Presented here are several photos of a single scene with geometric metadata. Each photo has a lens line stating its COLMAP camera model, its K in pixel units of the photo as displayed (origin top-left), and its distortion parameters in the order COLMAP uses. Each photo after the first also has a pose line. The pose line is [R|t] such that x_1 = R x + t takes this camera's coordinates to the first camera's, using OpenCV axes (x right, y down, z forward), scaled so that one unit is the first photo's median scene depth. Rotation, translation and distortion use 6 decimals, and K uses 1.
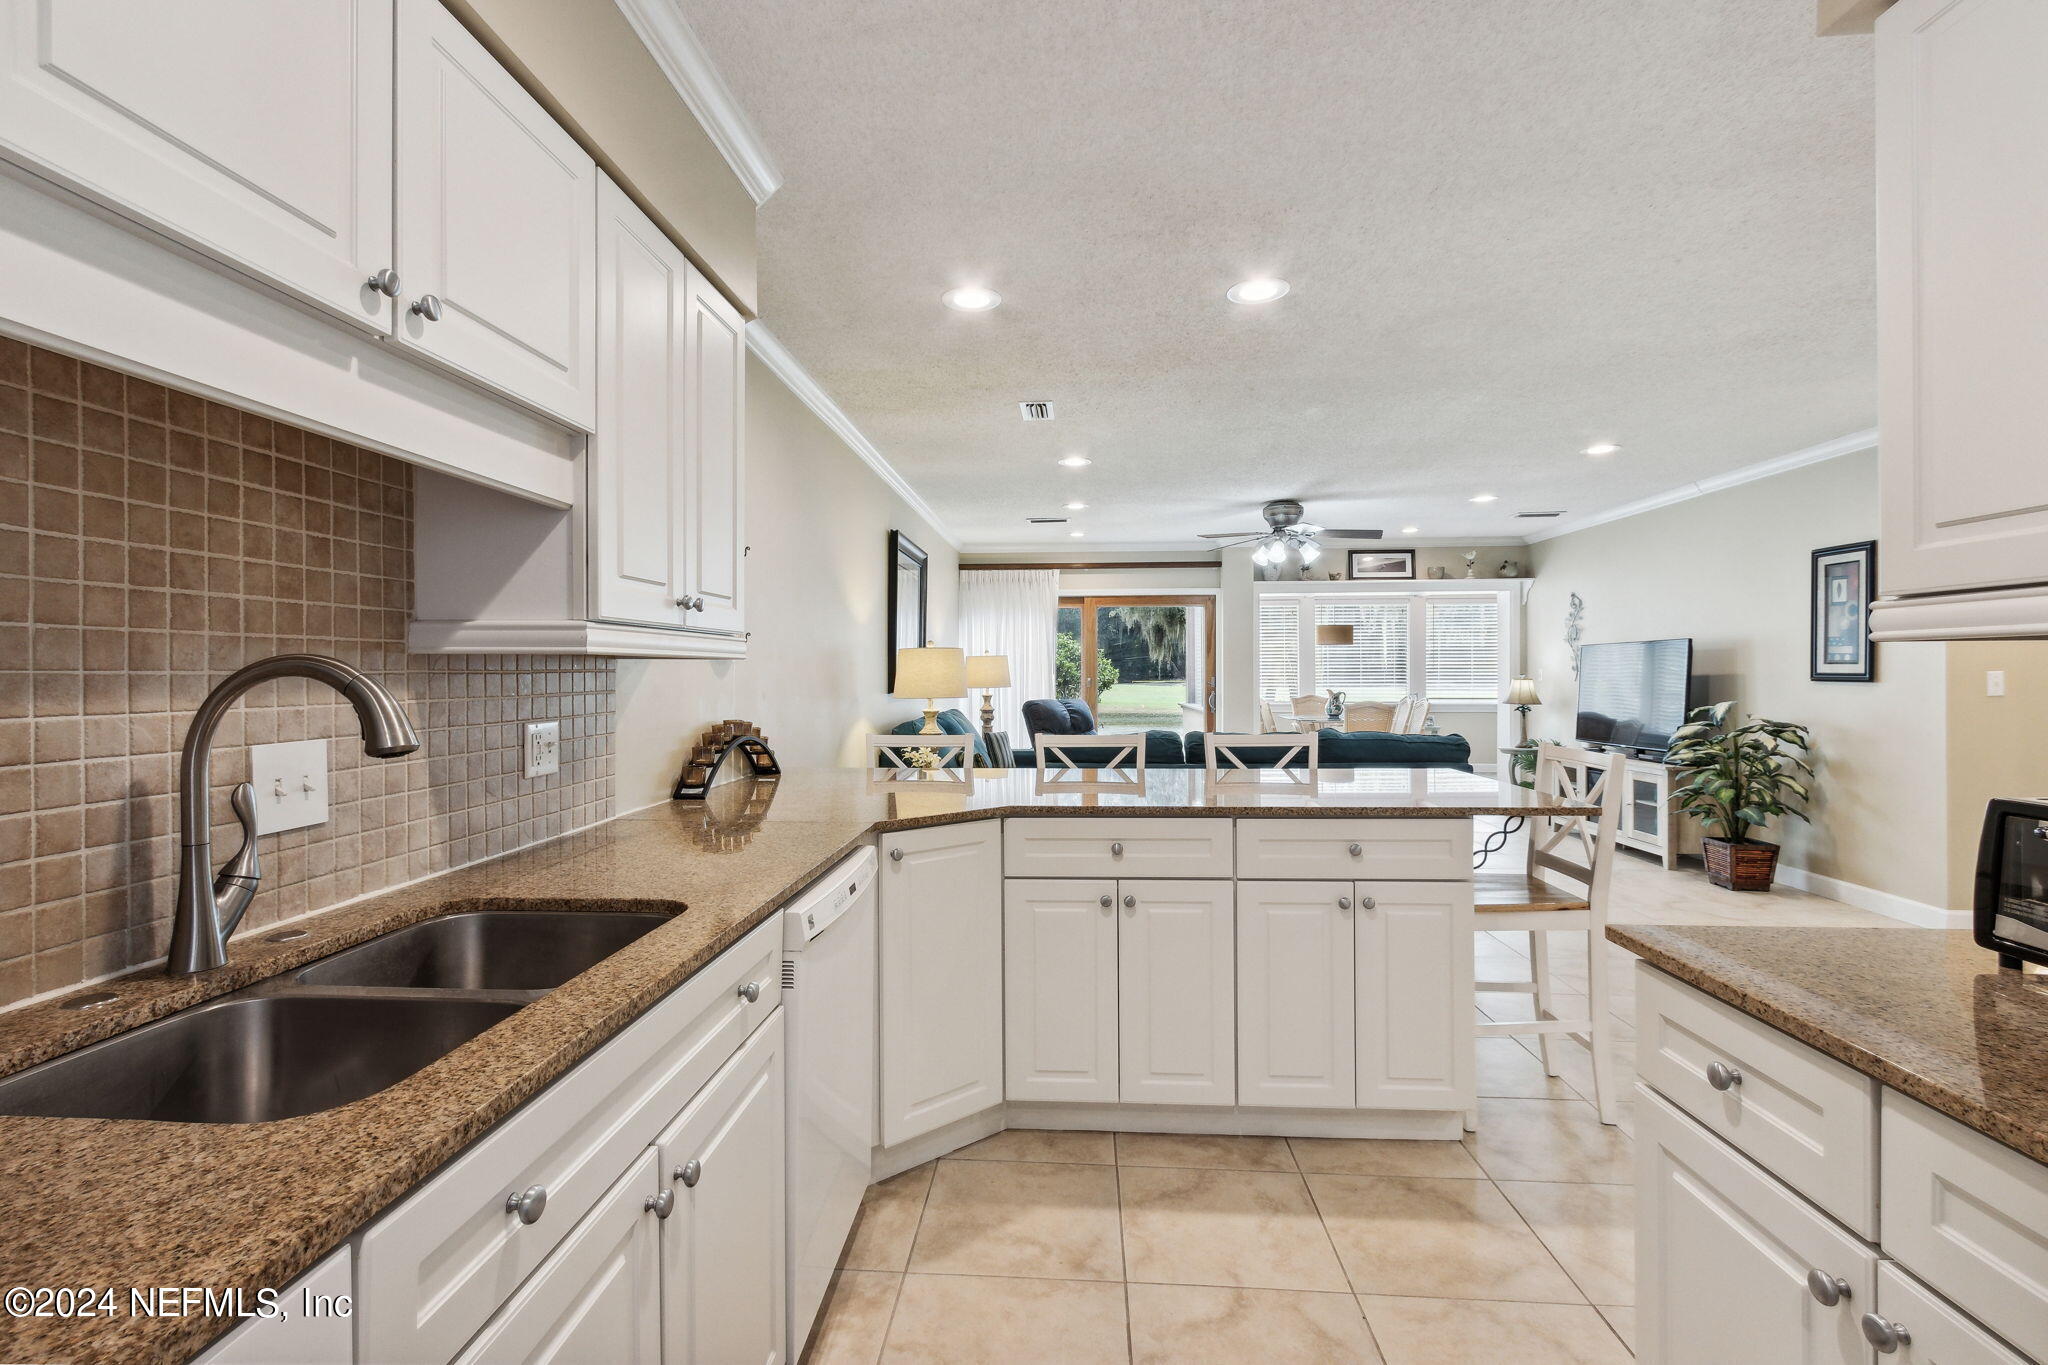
lens RADIAL K [[948.8, 0, 1014.3], [0, 948.8, 675.9], [0, 0, 1]] dist [-0.001775, 0.000240]
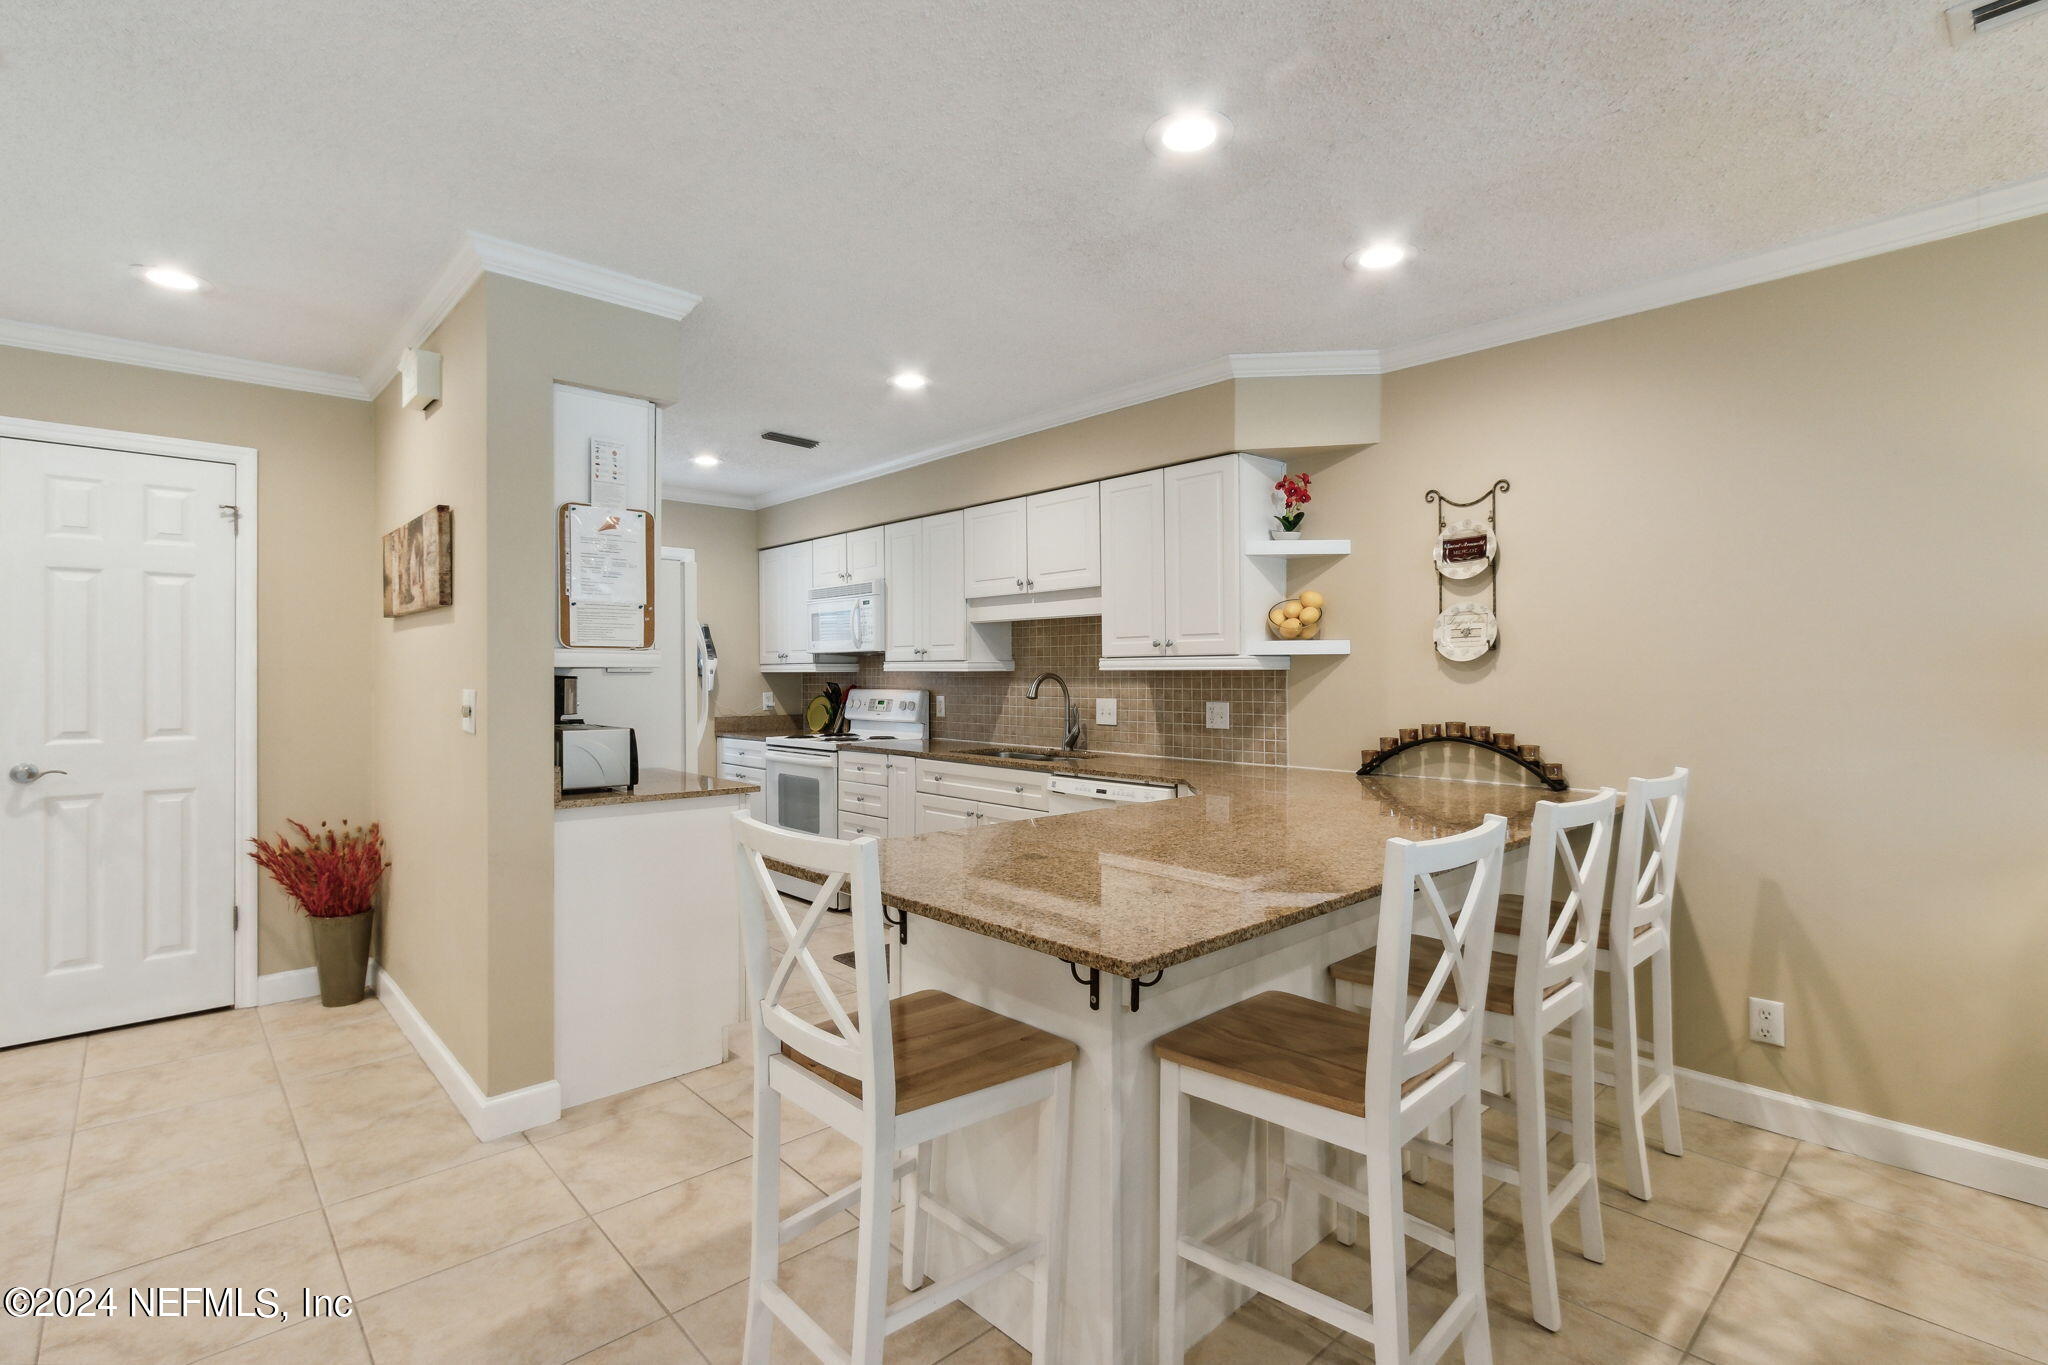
lens RADIAL K [[948.8, 0, 1005.0], [0, 948.8, 673.5], [0, 0, 1]] dist [-0.001775, 0.000240]
pose [[-0.694555, 0.003250, -0.719432, 0.369594], [0.002377, 0.999995, 0.002223, -0.005122], [0.719436, -0.000166, -0.694559, 0.600763]]
